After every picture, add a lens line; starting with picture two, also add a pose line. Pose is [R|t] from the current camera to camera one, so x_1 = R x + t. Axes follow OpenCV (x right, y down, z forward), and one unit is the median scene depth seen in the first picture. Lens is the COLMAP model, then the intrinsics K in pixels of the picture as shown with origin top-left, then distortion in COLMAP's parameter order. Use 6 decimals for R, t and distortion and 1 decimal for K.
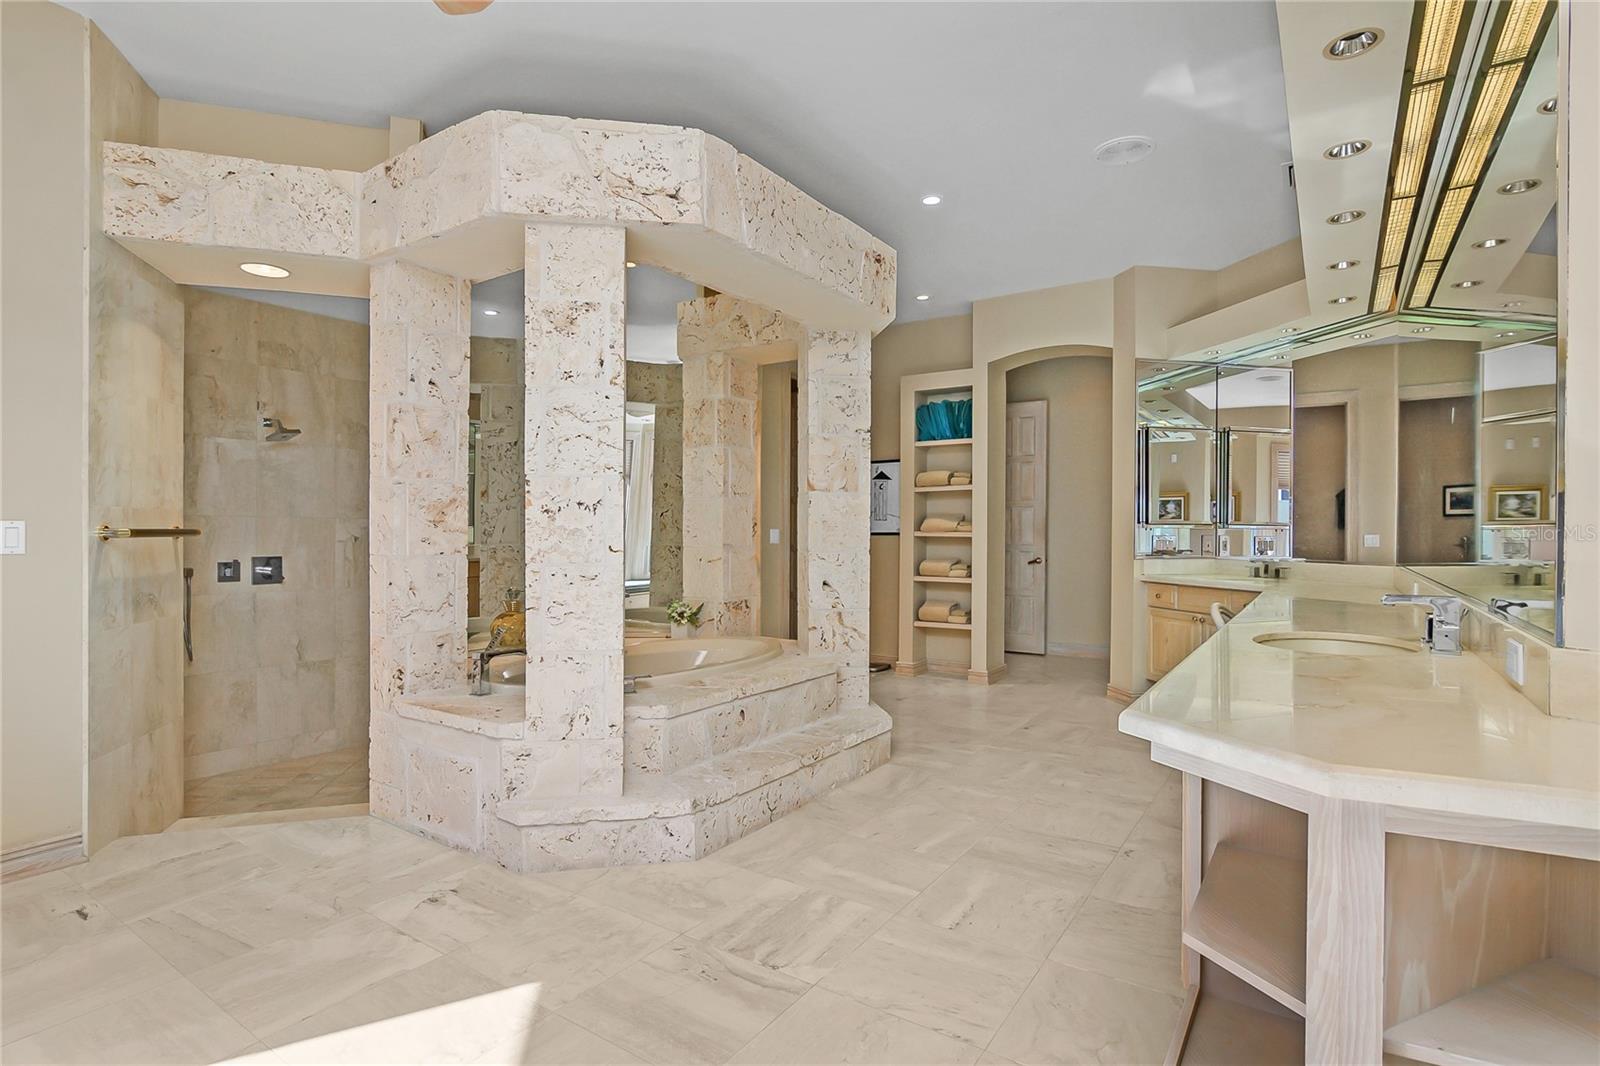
lens RADIAL K [[797.2, 0, 805.5], [0, 797.2, 531.5], [0, 0, 1]] dist [-0.022603, -0.000481]
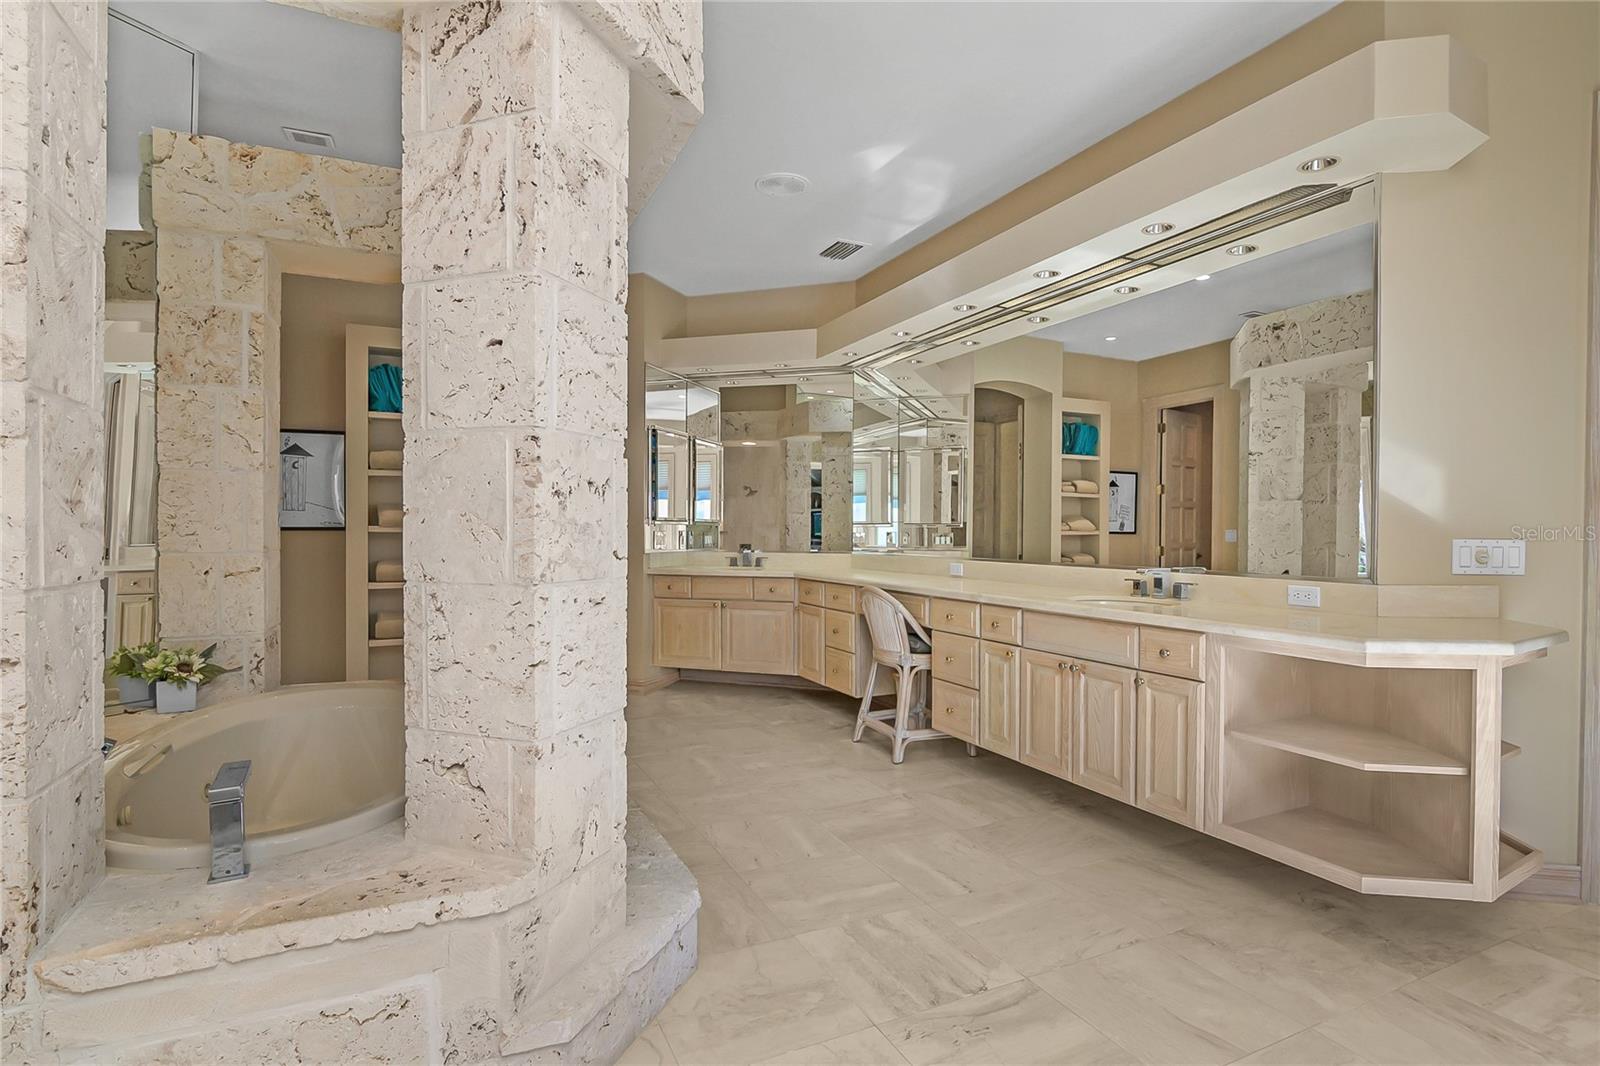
lens RADIAL K [[797.2, 0, 808.7], [0, 797.2, 536.9], [0, 0, 1]] dist [-0.022603, -0.000481]
pose [[0.500832, -0.007097, 0.865516, -0.728154], [-0.005199, 0.999924, 0.011207, -0.001026], [-0.865529, -0.010113, 0.500756, 0.539670]]
